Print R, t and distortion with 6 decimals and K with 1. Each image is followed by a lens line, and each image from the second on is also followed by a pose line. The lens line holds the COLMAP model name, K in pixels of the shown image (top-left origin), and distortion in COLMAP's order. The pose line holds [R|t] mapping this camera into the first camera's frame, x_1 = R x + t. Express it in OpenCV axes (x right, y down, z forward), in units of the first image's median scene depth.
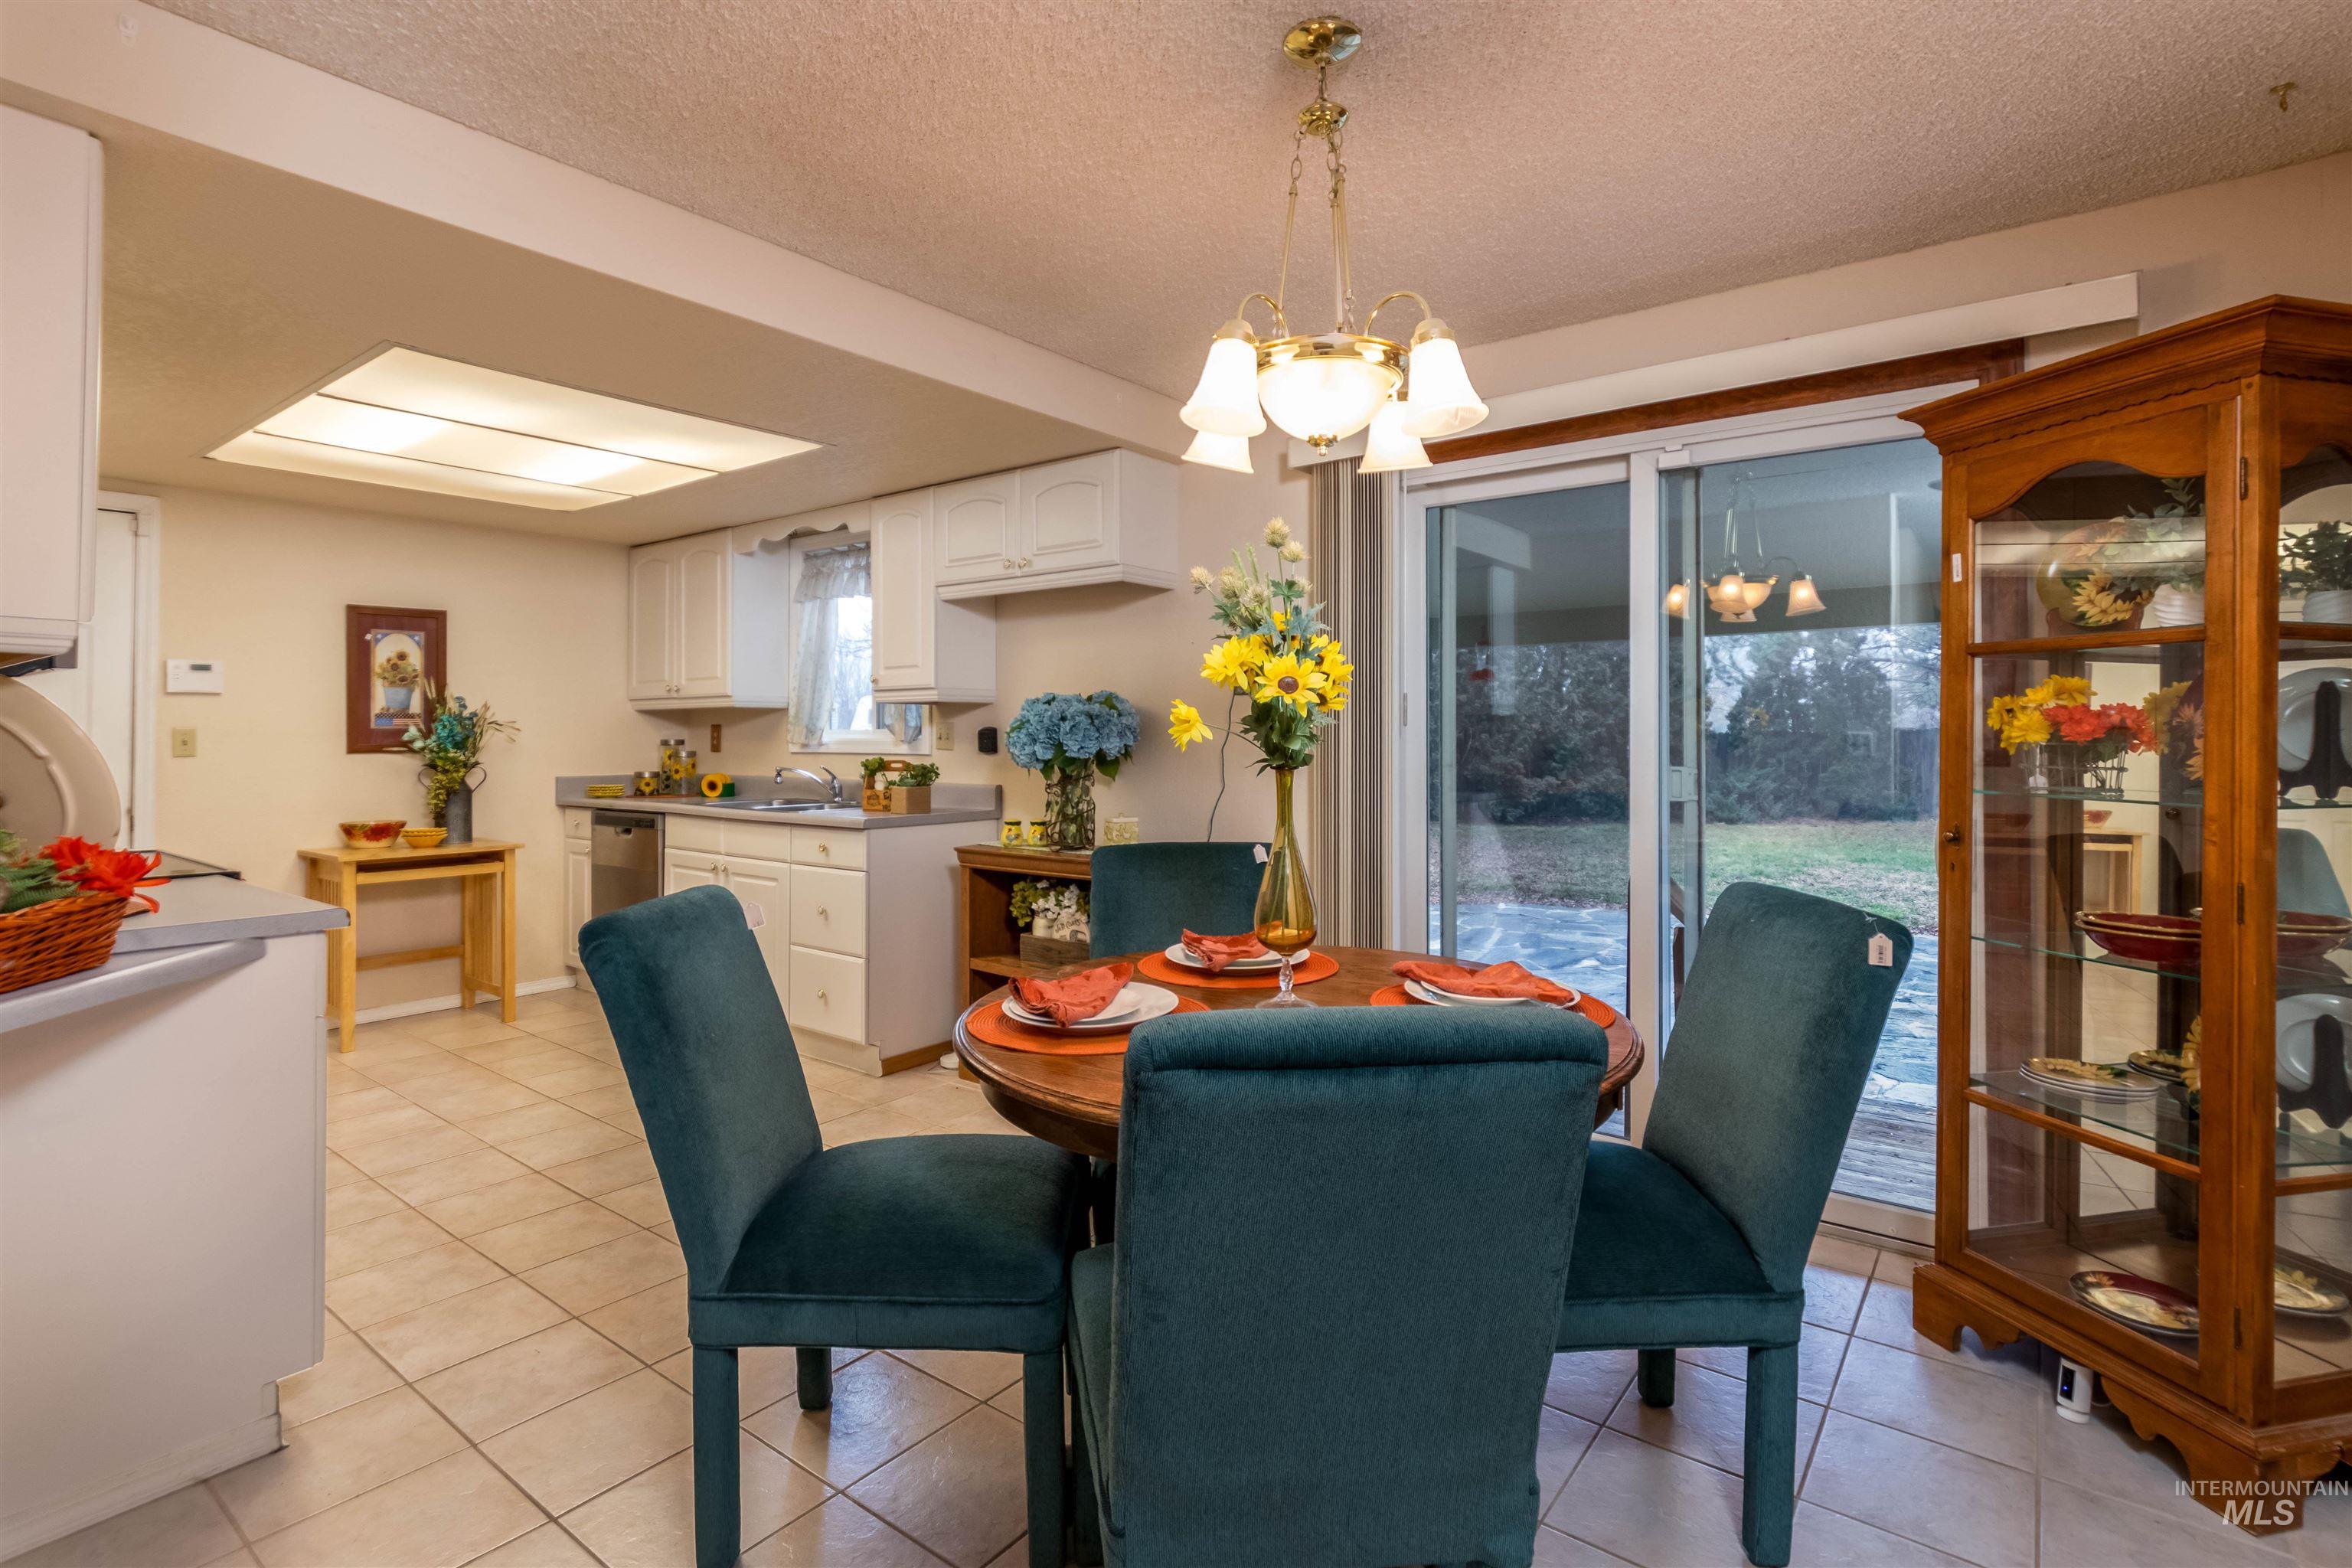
lens RADIAL K [[1118.2, 0, 1179.5], [0, 1118.2, 735.9], [0, 0, 1]] dist [0.000004, -0.000093]
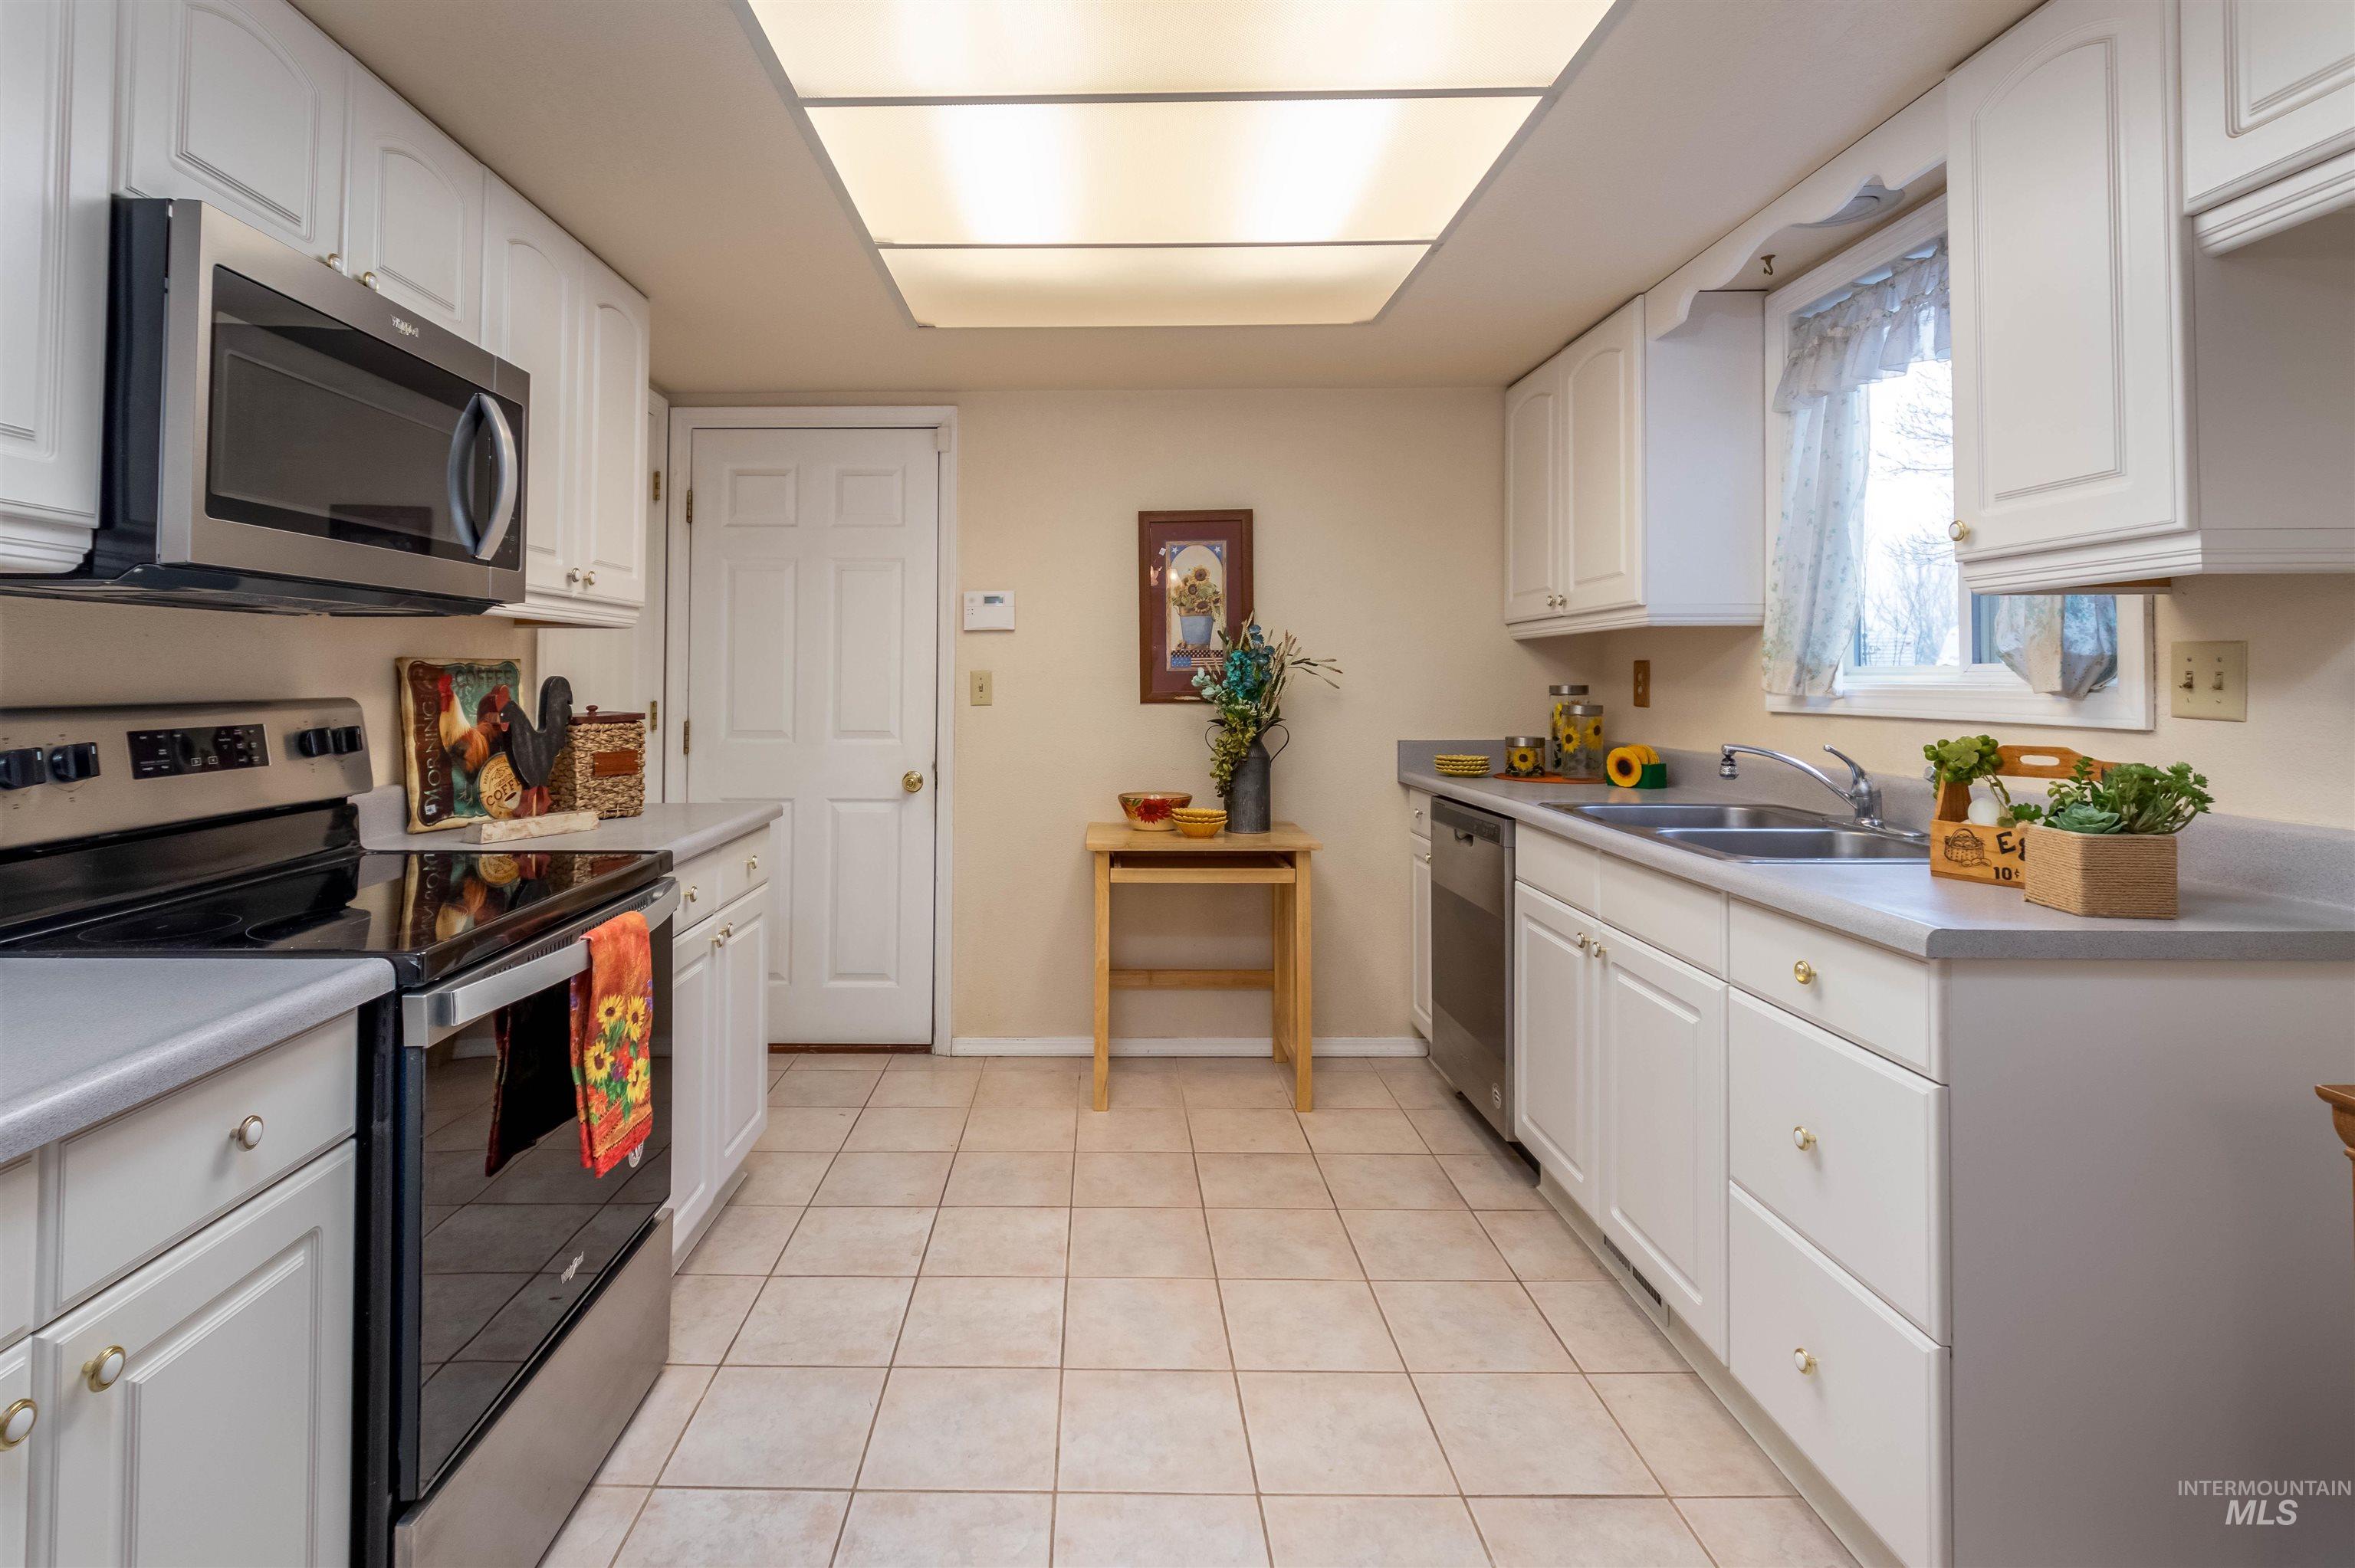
lens RADIAL K [[1131.6, 0, 1091.3], [0, 1131.6, 661.2], [0, 0, 1]] dist [-0.002039, -0.000522]
pose [[0.599138, -0.013811, -0.800526, -0.130929], [0.001642, 0.999870, -0.016021, -0.000733], [0.800644, 0.008284, 0.599083, 0.486760]]
